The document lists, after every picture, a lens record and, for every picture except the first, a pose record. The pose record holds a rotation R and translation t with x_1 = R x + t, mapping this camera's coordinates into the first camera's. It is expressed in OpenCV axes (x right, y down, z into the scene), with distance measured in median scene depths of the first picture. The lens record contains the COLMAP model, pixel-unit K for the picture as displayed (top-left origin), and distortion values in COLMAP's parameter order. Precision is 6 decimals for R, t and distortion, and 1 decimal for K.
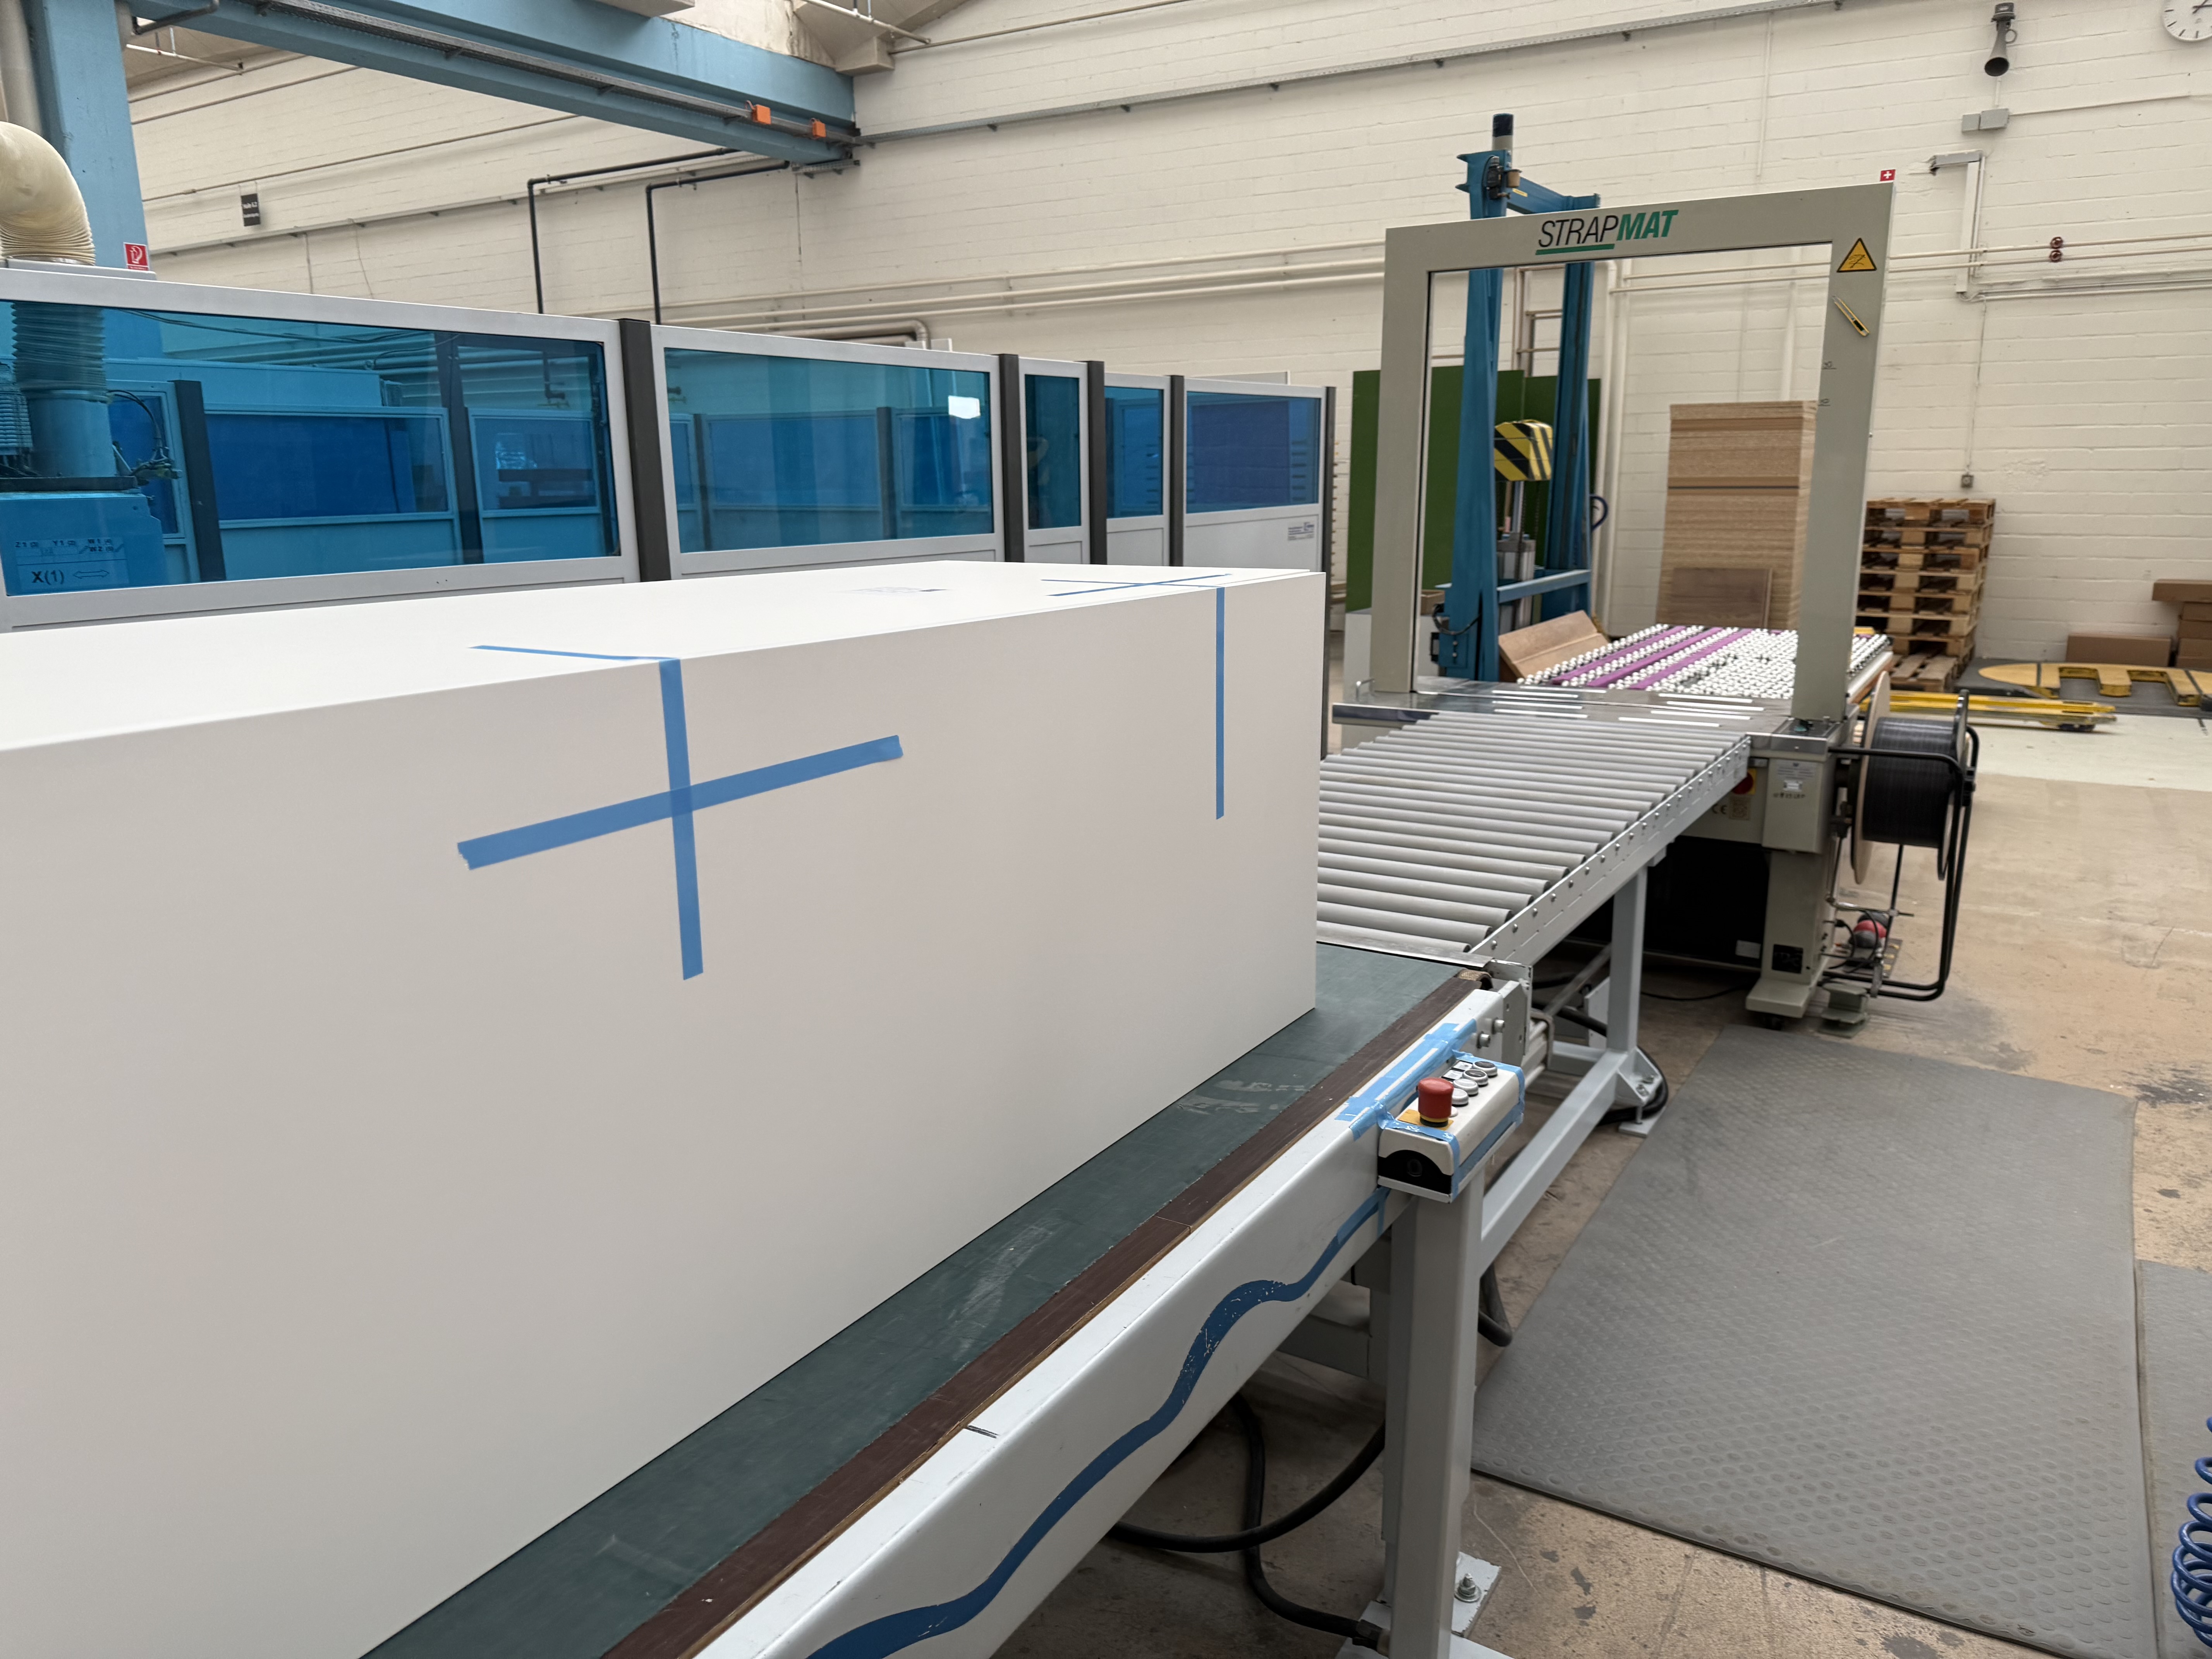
lens RADIAL K [[1571.9, 0, 1097.9], [0, 1571.9, 818.0], [0, 0, 1]] dist [0.009006, -0.005783]
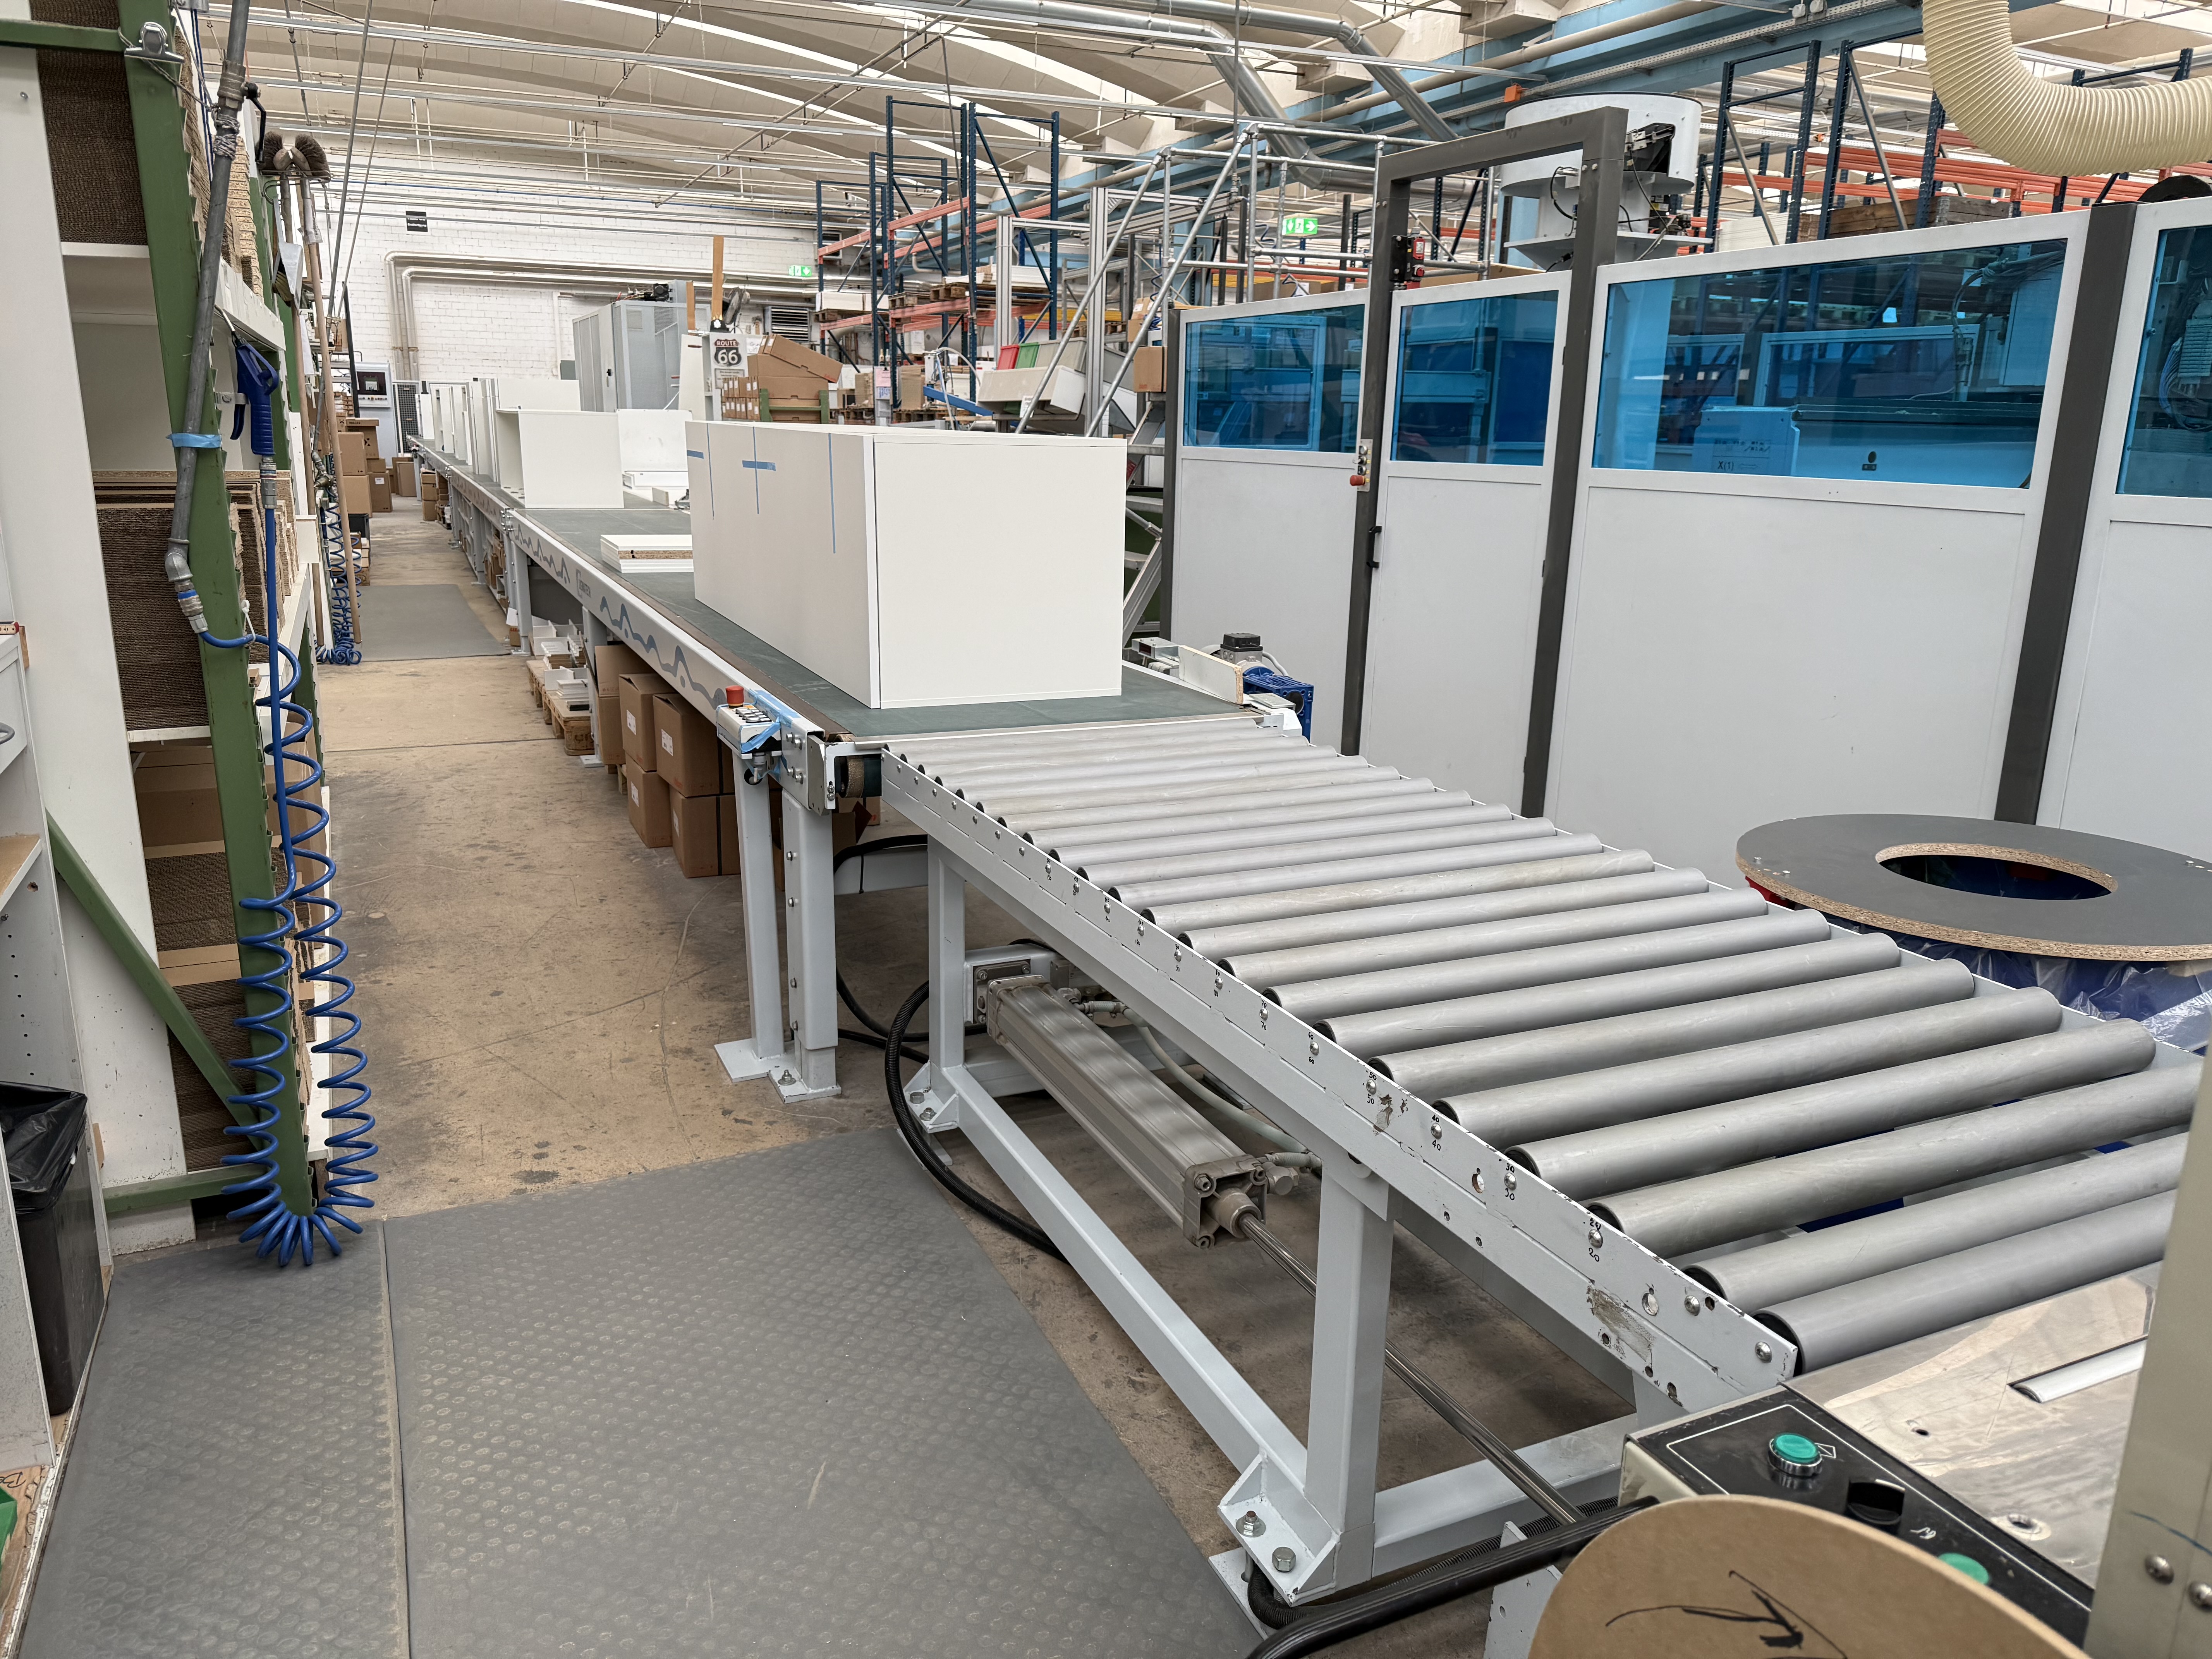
lens RADIAL K [[1571.9, 0, 1100.3], [0, 1571.9, 829.8], [0, 0, 1]] dist [0.009006, -0.005783]
pose [[-0.554621, 0.221333, -0.802127, 0.878015], [-0.183529, 0.907698, 0.377363, -0.284076], [0.811611, 0.356506, -0.462807, 1.296284]]
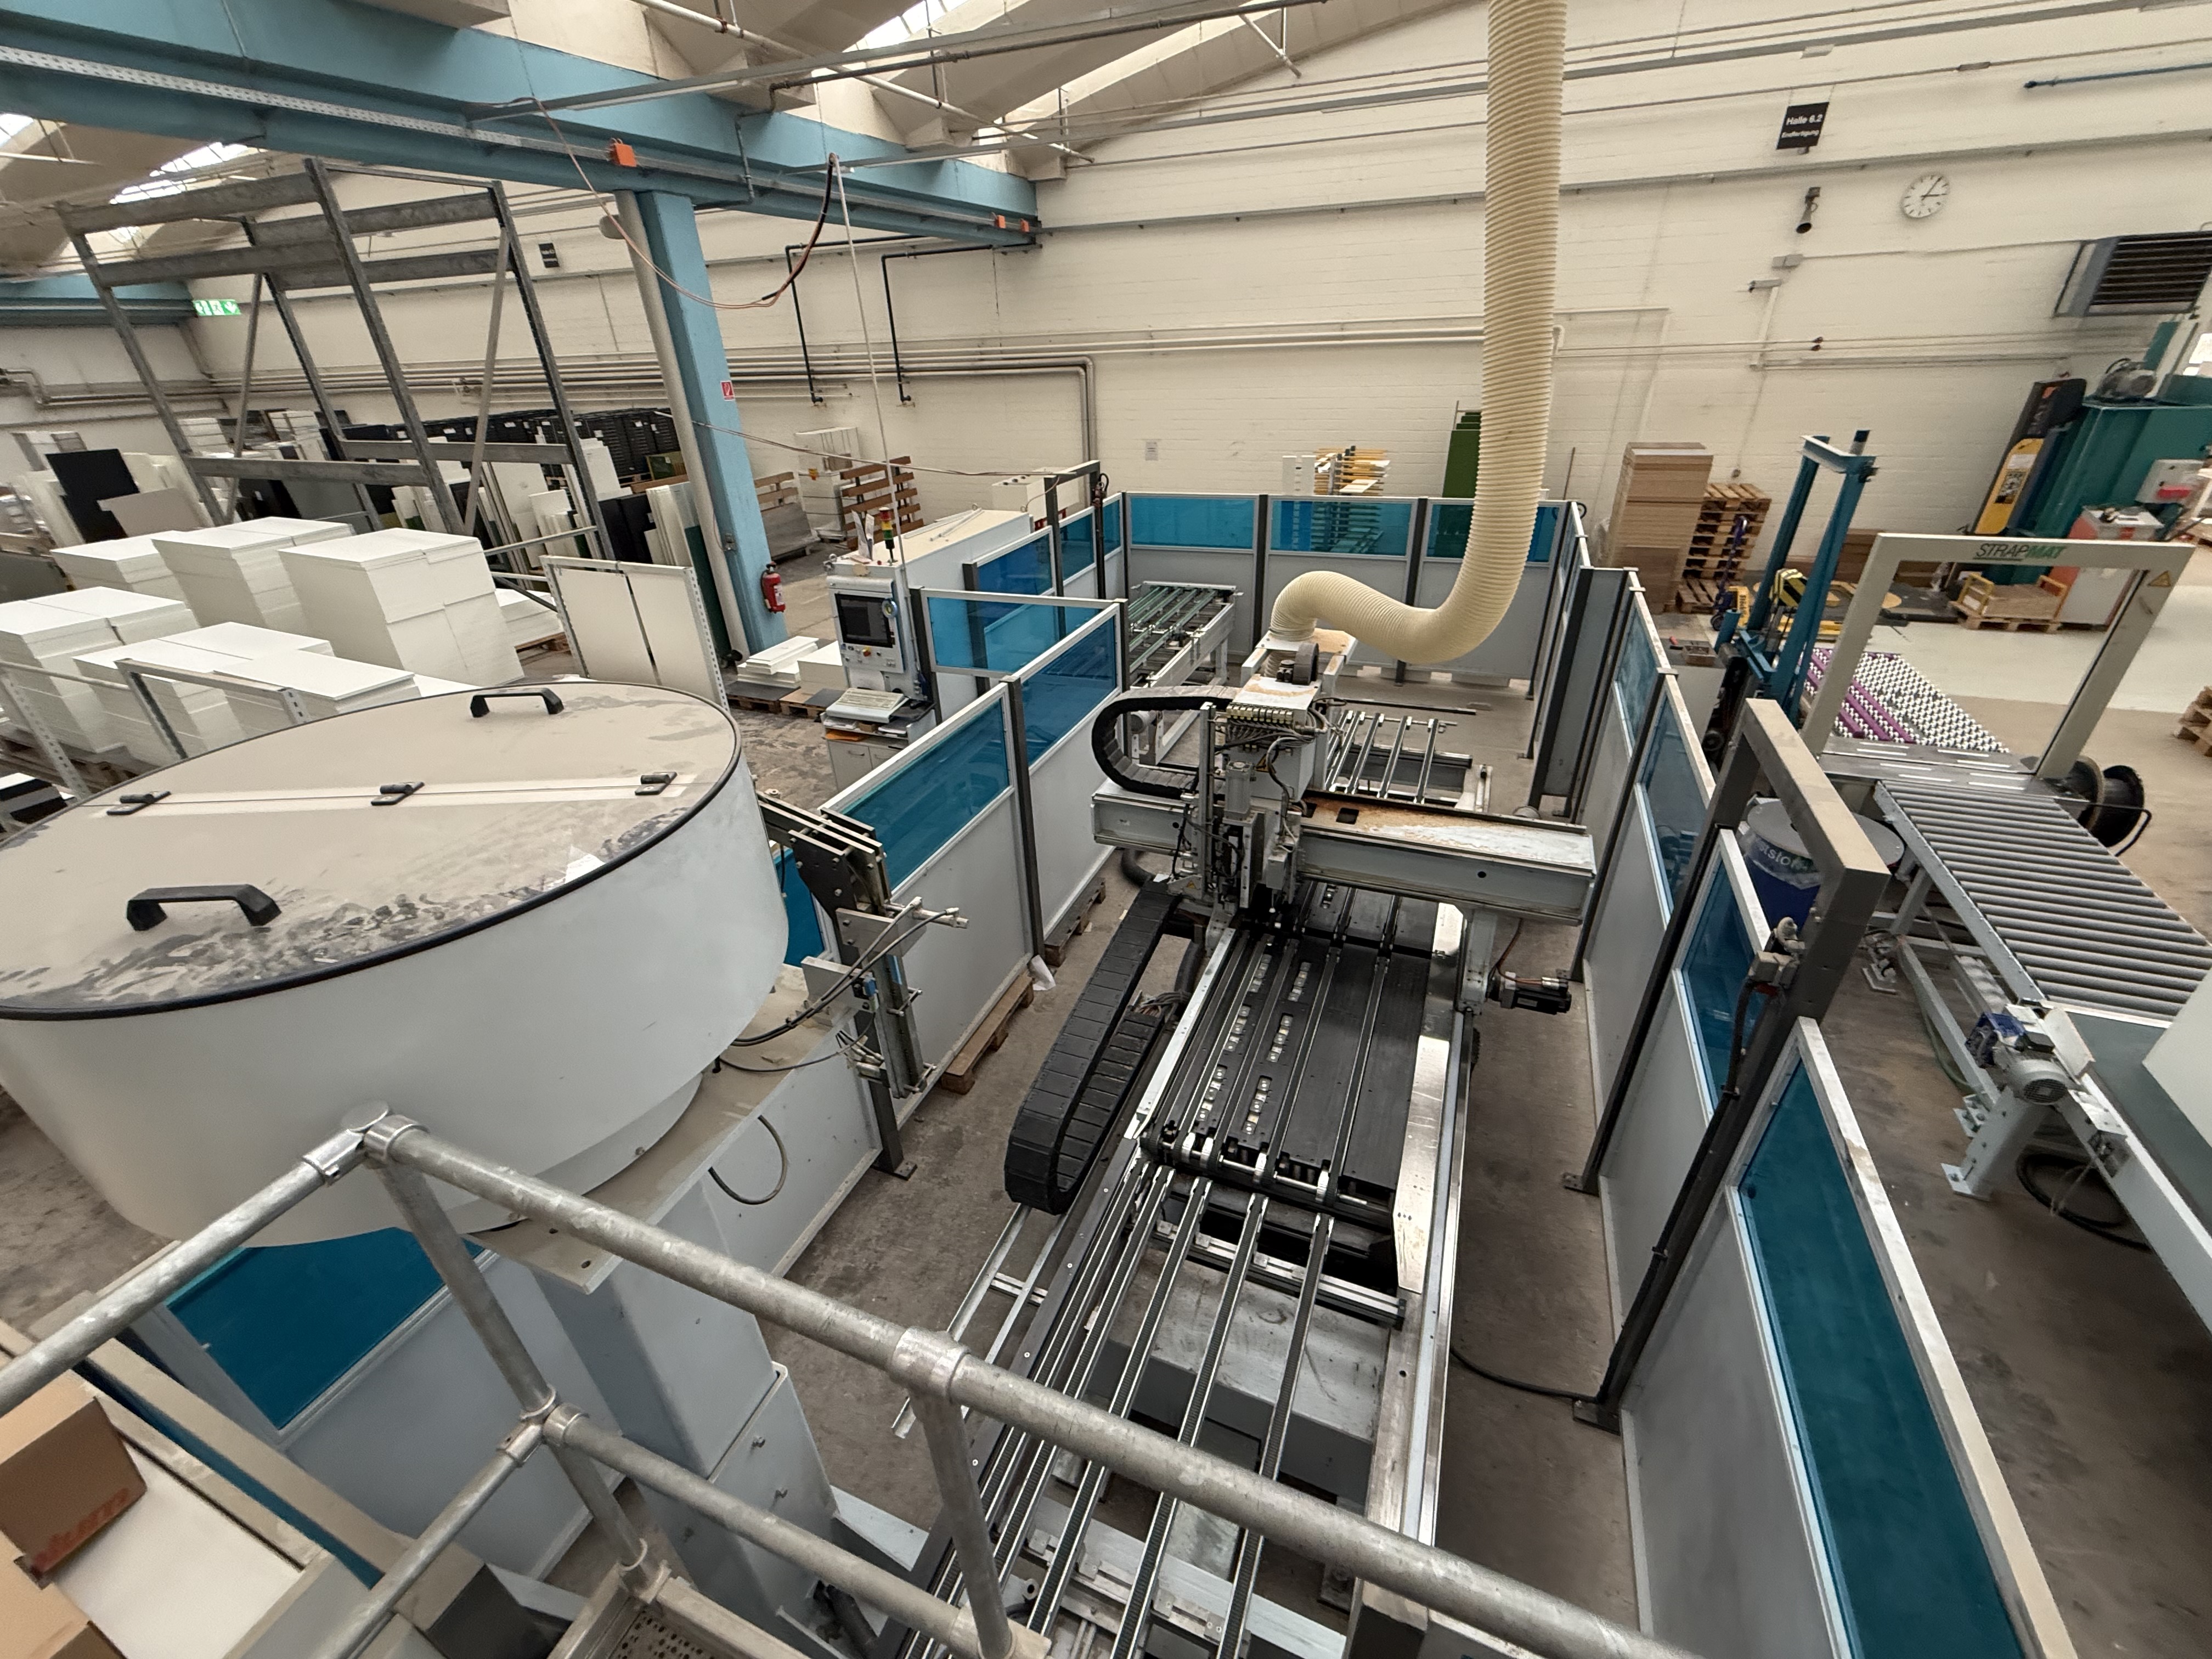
lens RADIAL K [[880.1, 0, 1103.4], [0, 880.1, 838.5], [0, 0, 1]] dist [-0.001156, -0.000093]
pose [[0.986844, -0.099839, 0.127168, -0.326277], [0.059379, 0.955399, 0.289288, -0.129861], [-0.150379, -0.277931, 0.948758, -0.000801]]
